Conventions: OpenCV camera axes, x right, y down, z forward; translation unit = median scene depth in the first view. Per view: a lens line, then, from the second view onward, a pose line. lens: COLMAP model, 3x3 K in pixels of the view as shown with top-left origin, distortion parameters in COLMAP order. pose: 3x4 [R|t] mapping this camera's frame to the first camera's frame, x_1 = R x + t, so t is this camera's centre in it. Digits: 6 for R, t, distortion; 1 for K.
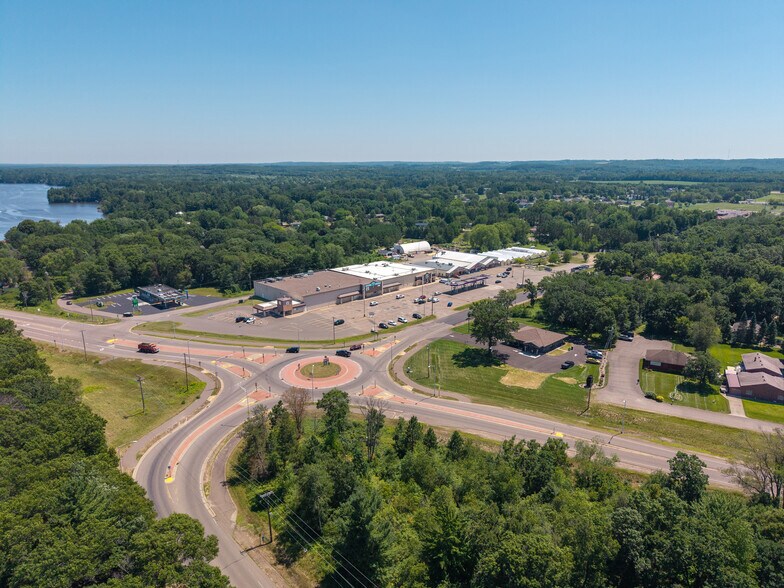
lens RADIAL K [[526.5, 0, 392.0], [0, 526.5, 294.0], [0, 0, 1]] dist [0.014418, -0.004688]
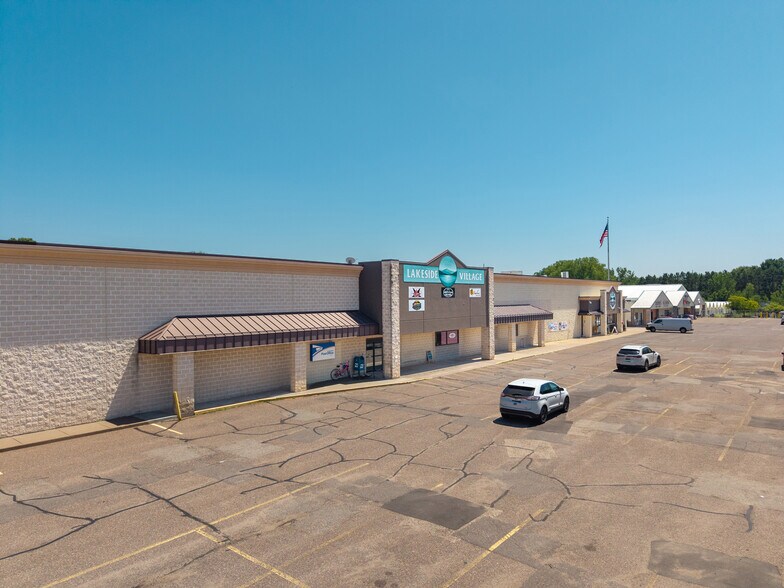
lens RADIAL K [[526.5, 0, 392.0], [0, 526.5, 294.0], [0, 0, 1]] dist [0.014418, -0.004688]
pose [[0.993311, 0.000312, 0.115466, -0.065256], [0.028362, 0.968700, -0.246608, 0.020665], [-0.111929, 0.248234, 0.962212, 0.837829]]
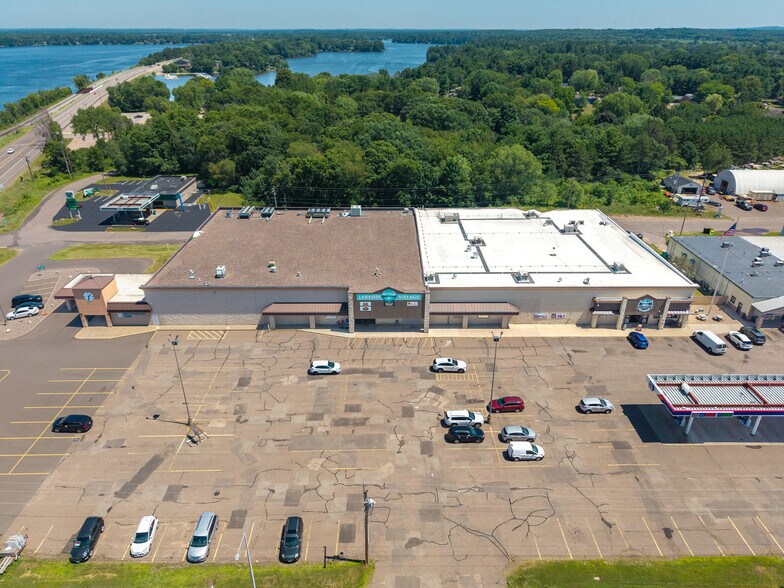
lens RADIAL K [[526.5, 0, 392.0], [0, 526.5, 294.0], [0, 0, 1]] dist [0.014418, -0.004688]
pose [[0.718875, 0.313337, -0.620515, 0.156428], [-0.170298, 0.944830, 0.279811, -0.105467], [0.673956, -0.095476, 0.732576, 0.744129]]
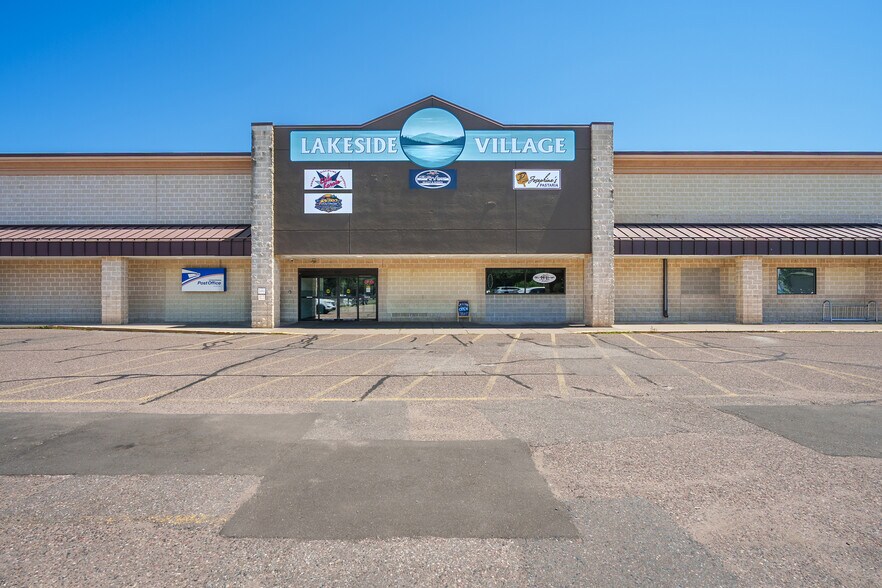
lens RADIAL K [[376.9, 0, 441.0], [0, 376.9, 294.0], [0, 0, 1]] dist [-0.001268, -0.000008]
pose [[0.719584, 0.007655, -0.694364, 0.000873], [-0.169614, 0.971589, -0.165062, 0.009518], [0.673373, 0.236550, 0.700438, 0.938041]]
